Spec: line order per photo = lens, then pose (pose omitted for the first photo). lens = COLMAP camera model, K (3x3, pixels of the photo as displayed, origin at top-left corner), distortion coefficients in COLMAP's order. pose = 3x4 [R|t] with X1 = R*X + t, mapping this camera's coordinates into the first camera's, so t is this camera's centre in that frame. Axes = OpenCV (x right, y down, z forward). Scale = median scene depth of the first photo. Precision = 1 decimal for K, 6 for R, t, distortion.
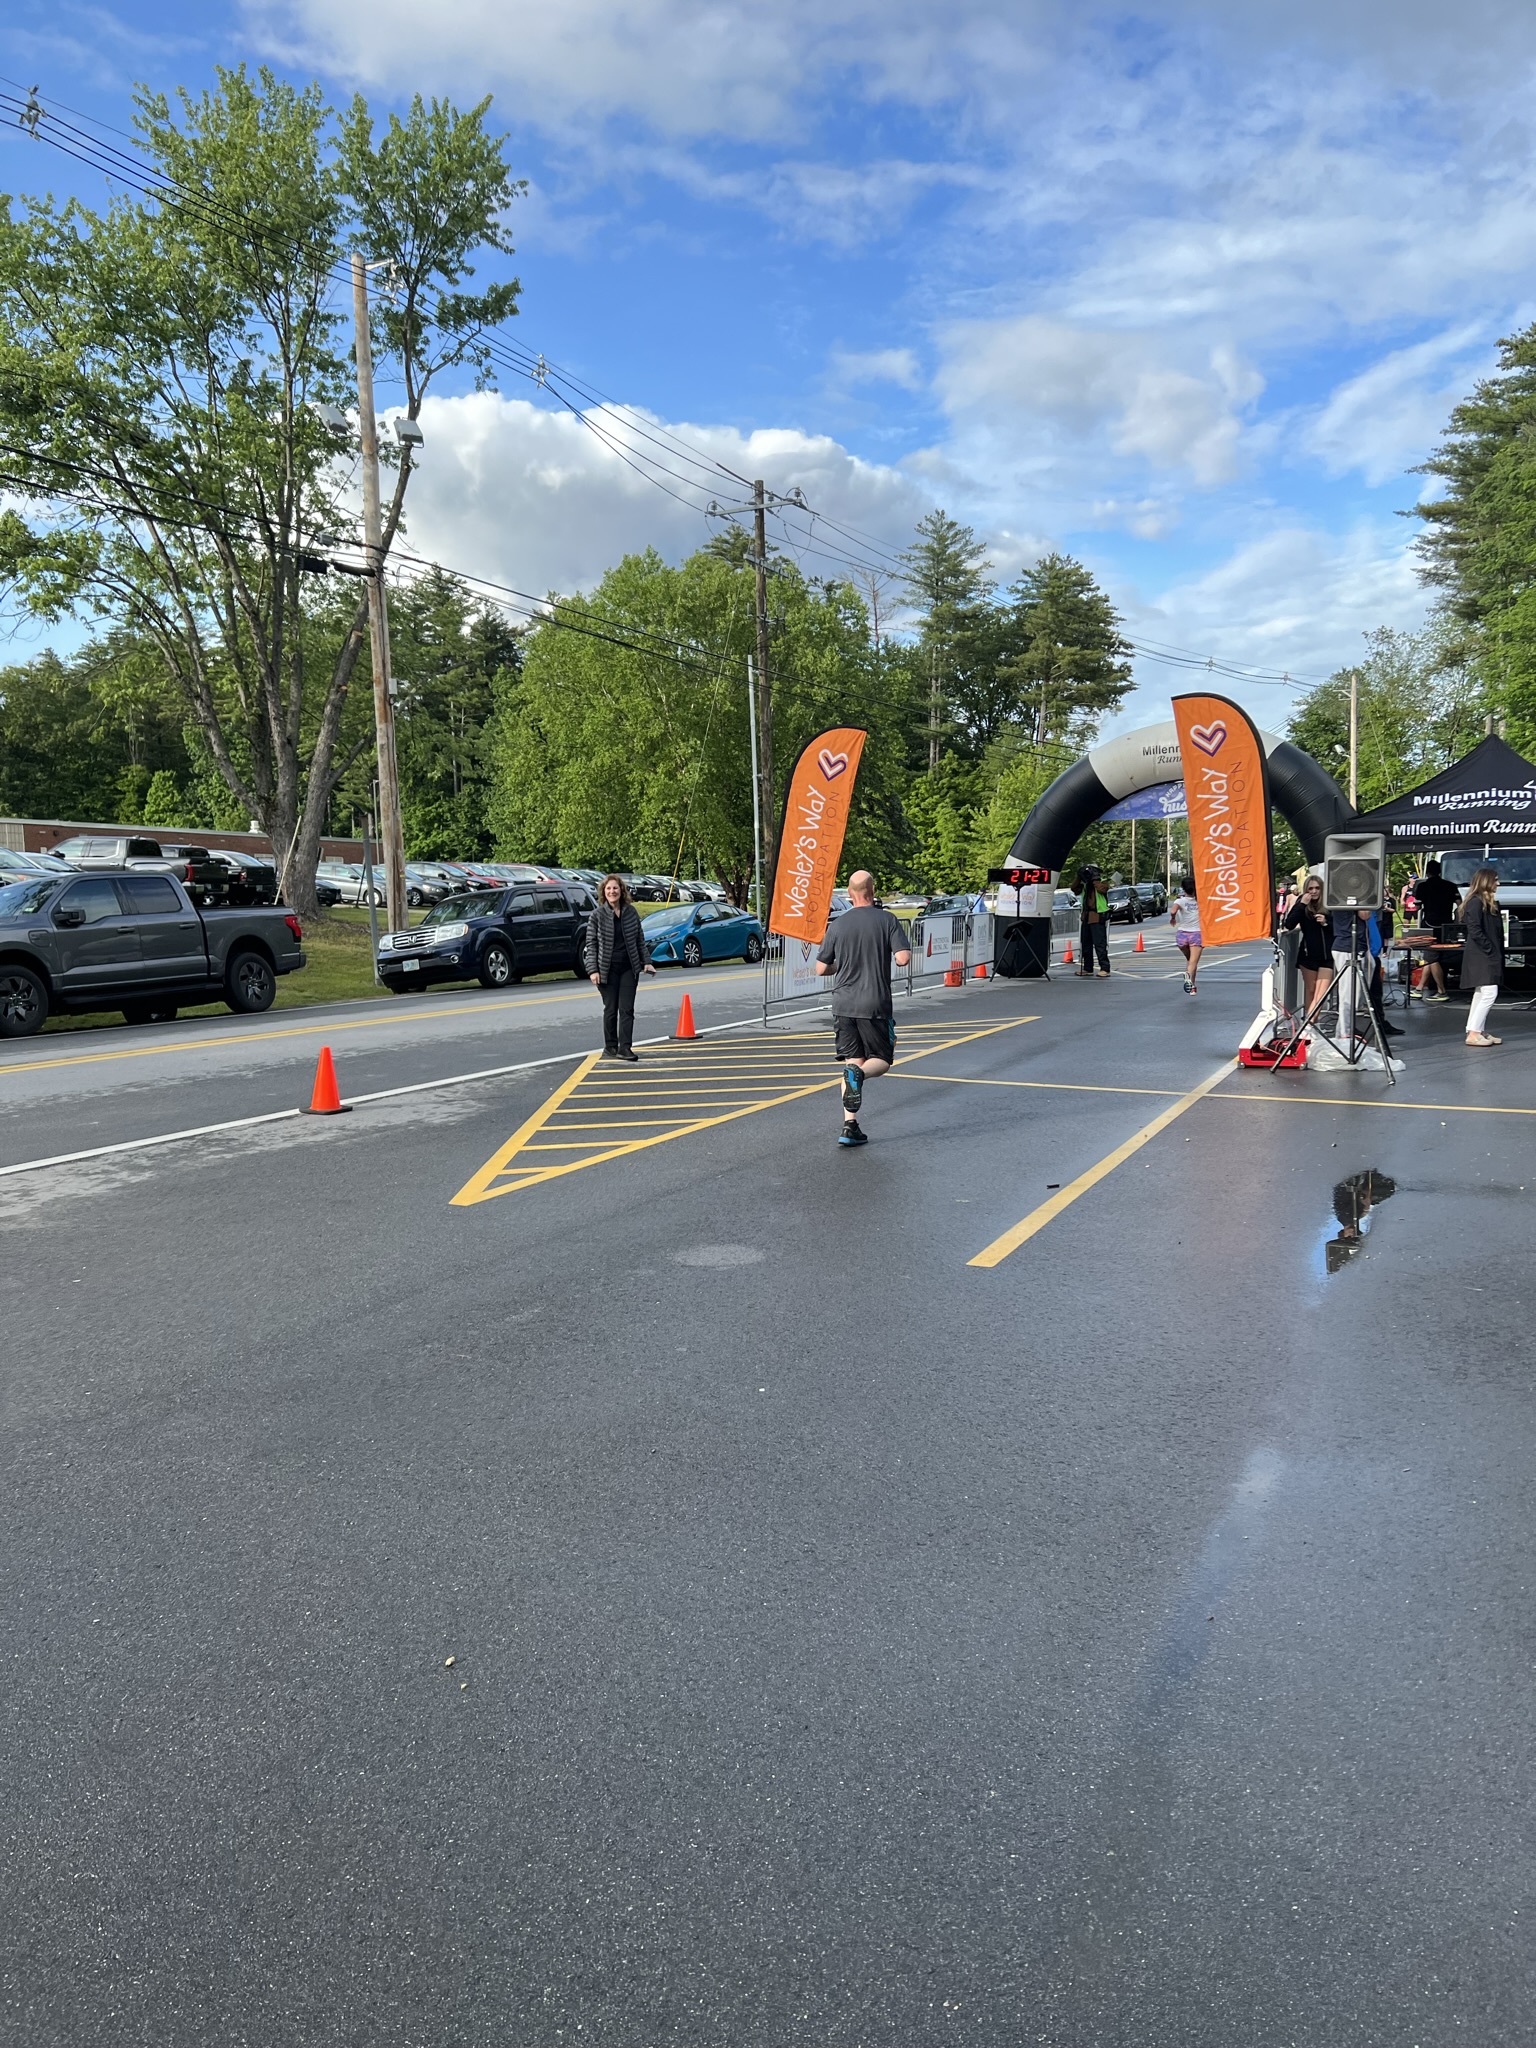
lens RADIAL K [[1529.1, 0, 774.1], [0, 1529.1, 1026.5], [0, 0, 1]] dist [0.146454, -0.365508]
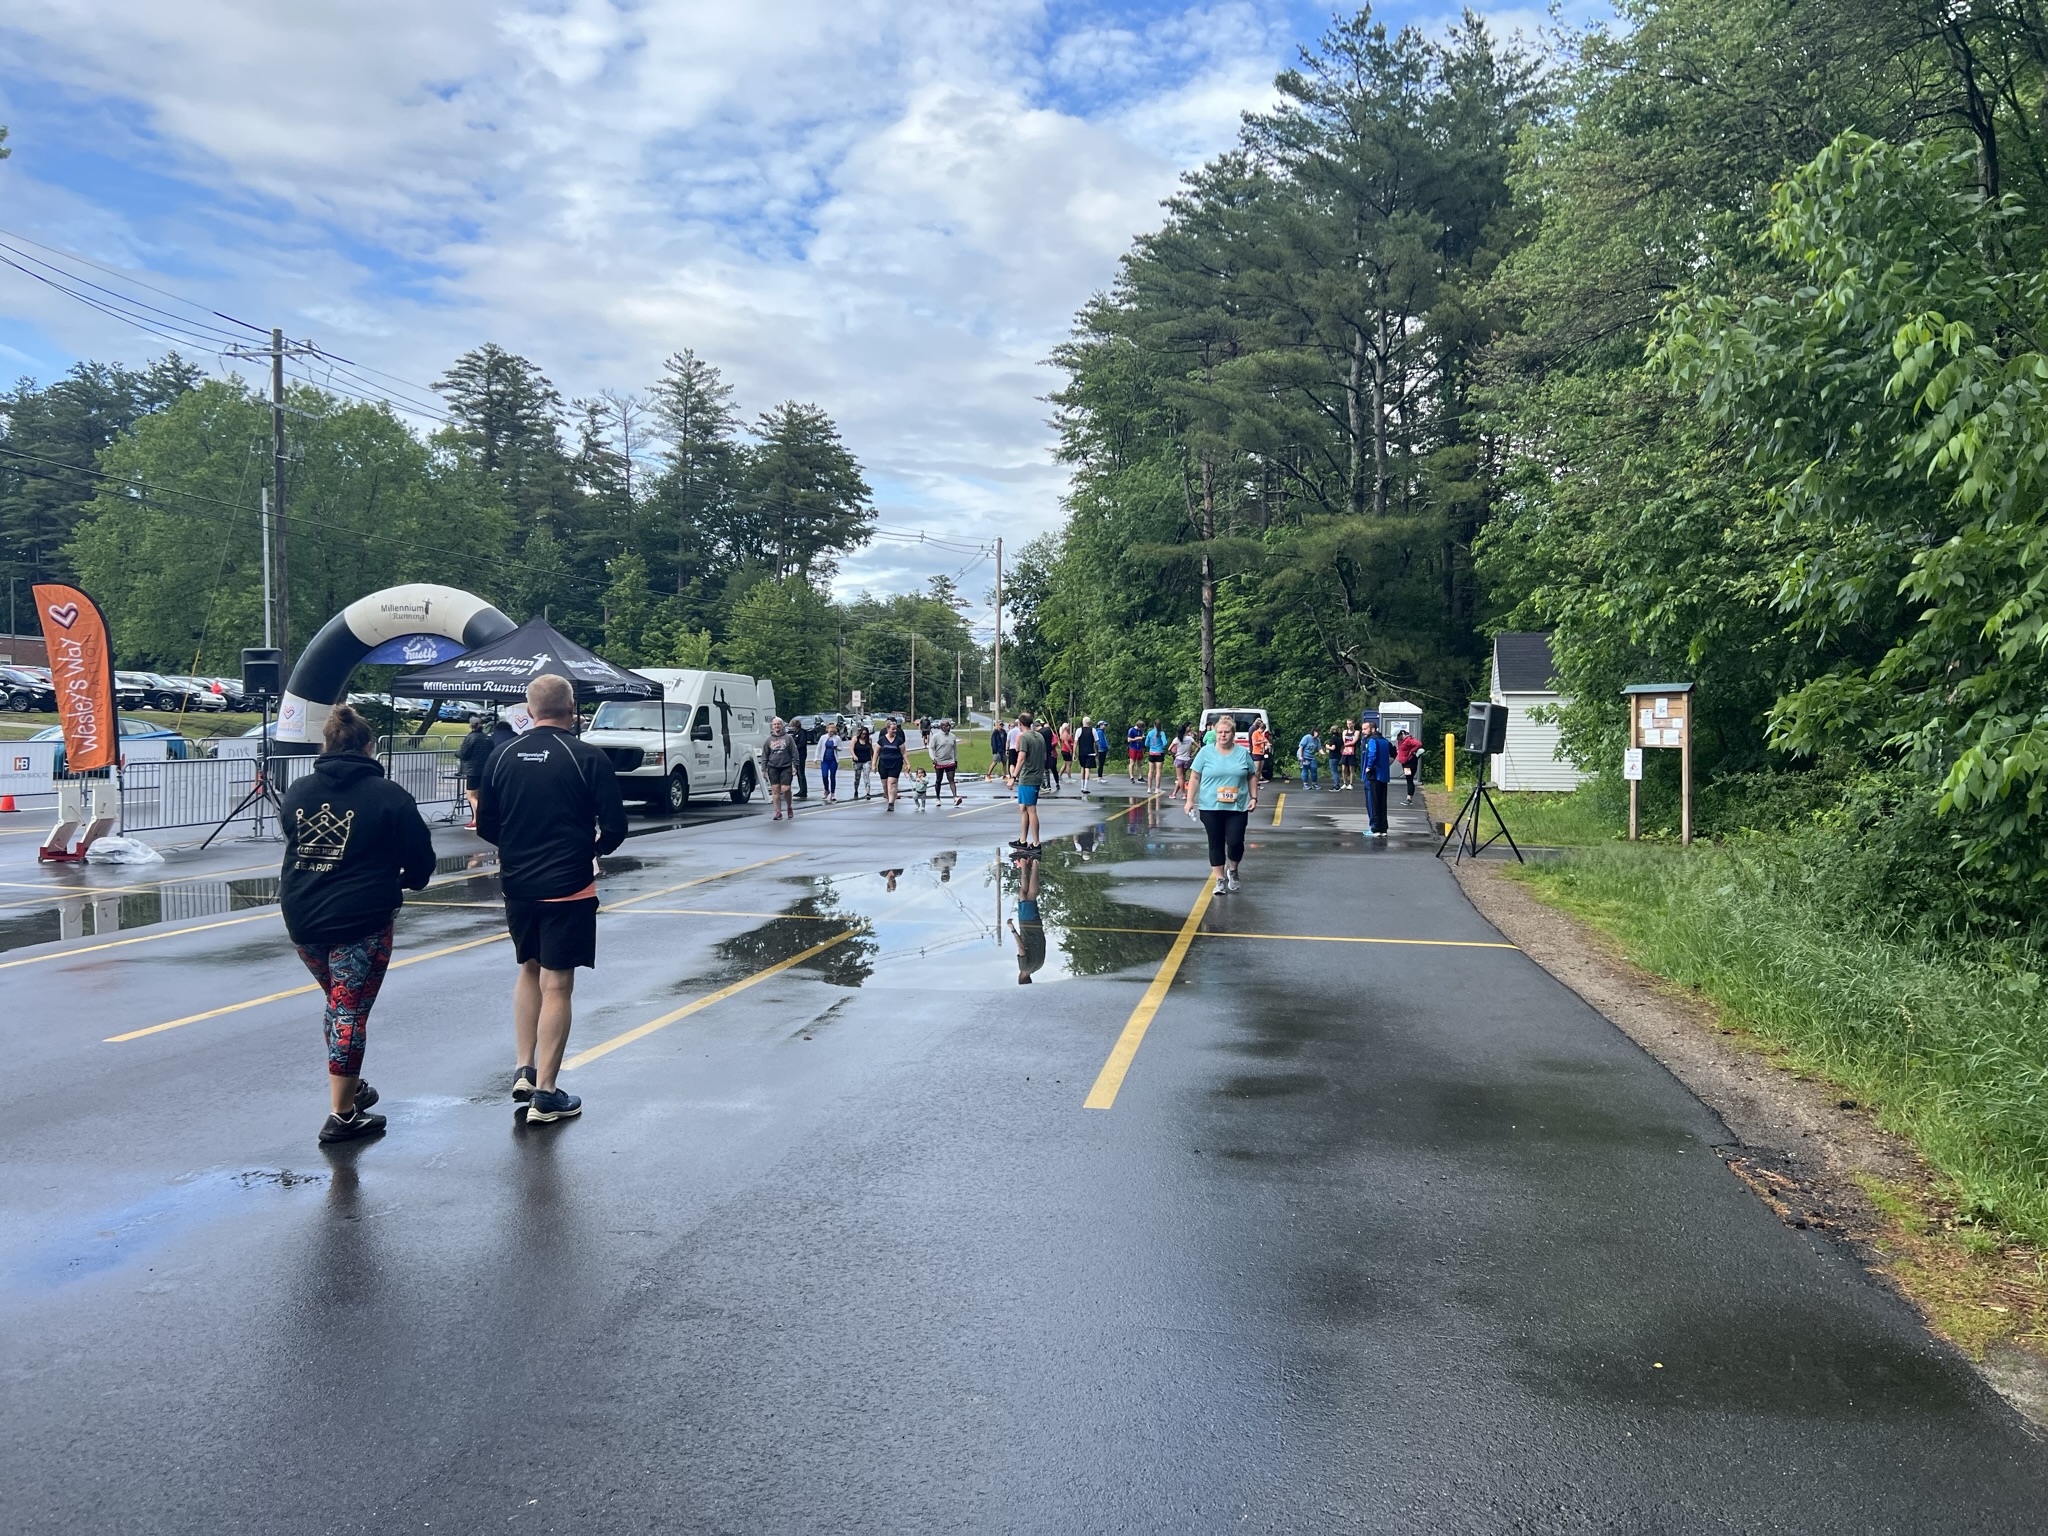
lens RADIAL K [[1541.1, 0, 1026.3], [0, 1541.1, 771.6], [0, 0, 1]] dist [0.066063, -0.103304]
pose [[0.969048, 0.026492, 0.245447, 0.082214], [-0.014240, 0.998569, -0.051555, 0.000743], [-0.246462, 0.046464, 0.968038, -0.055213]]
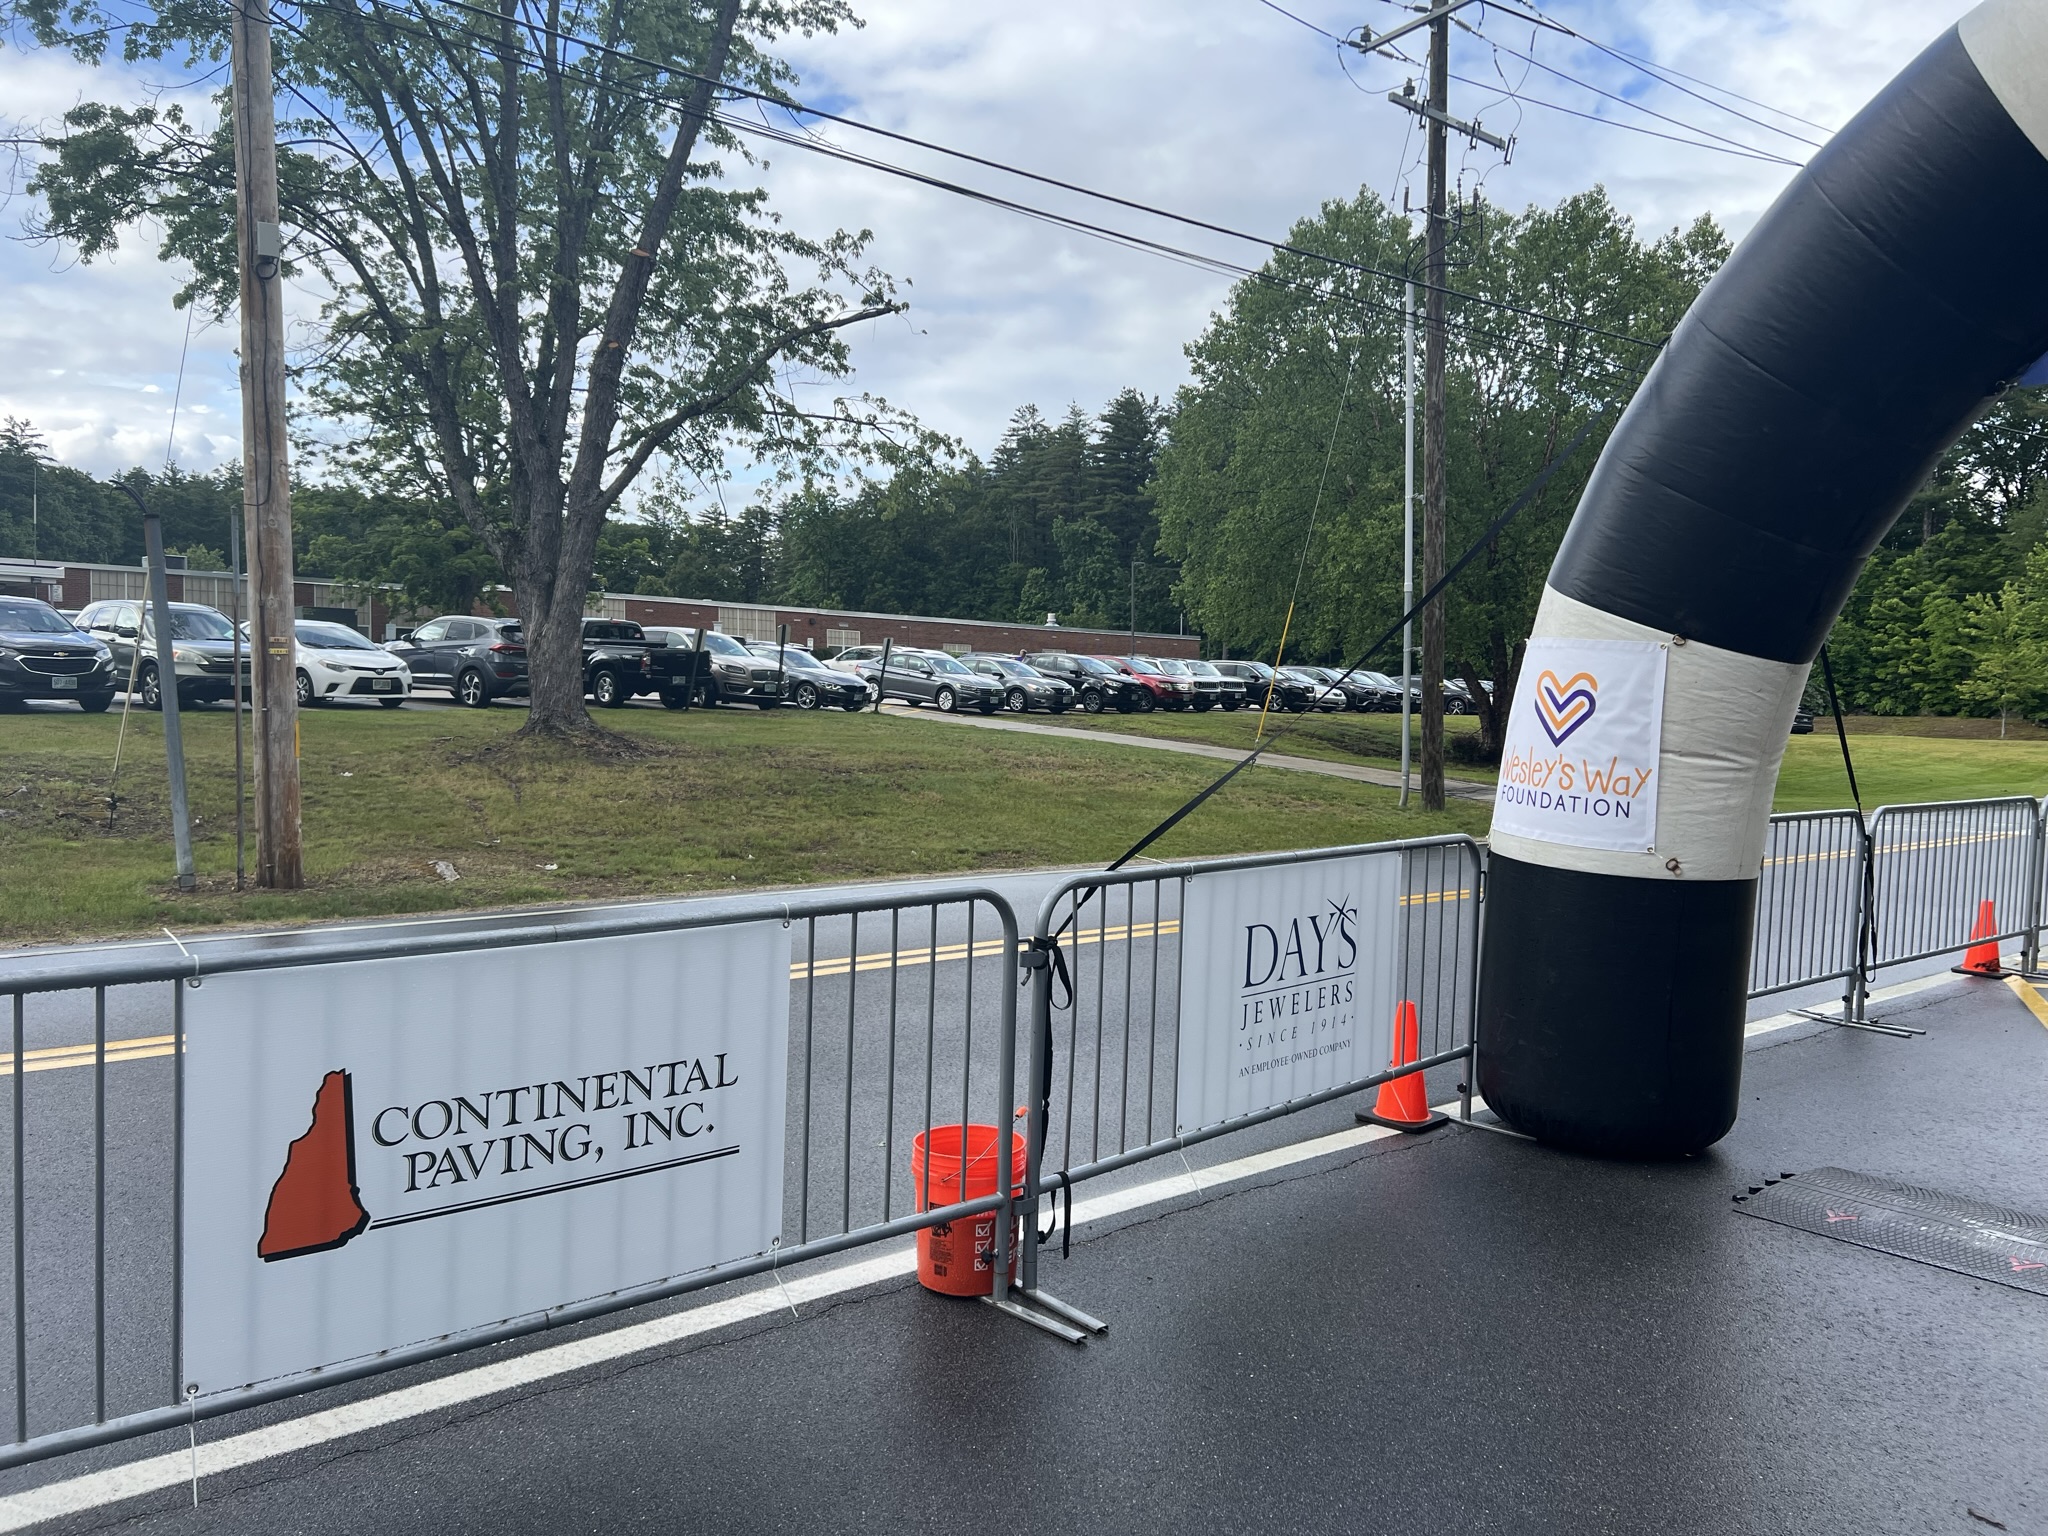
lens RADIAL K [[1540.2, 0, 1020.3], [0, 1540.2, 758.7], [0, 0, 1]] dist [0.055562, -0.061530]
pose [[0.903633, 0.045047, -0.425931, 0.036305], [-0.064657, 0.997404, -0.031686, -0.014977], [0.423398, 0.056172, 0.904200, 0.155011]]
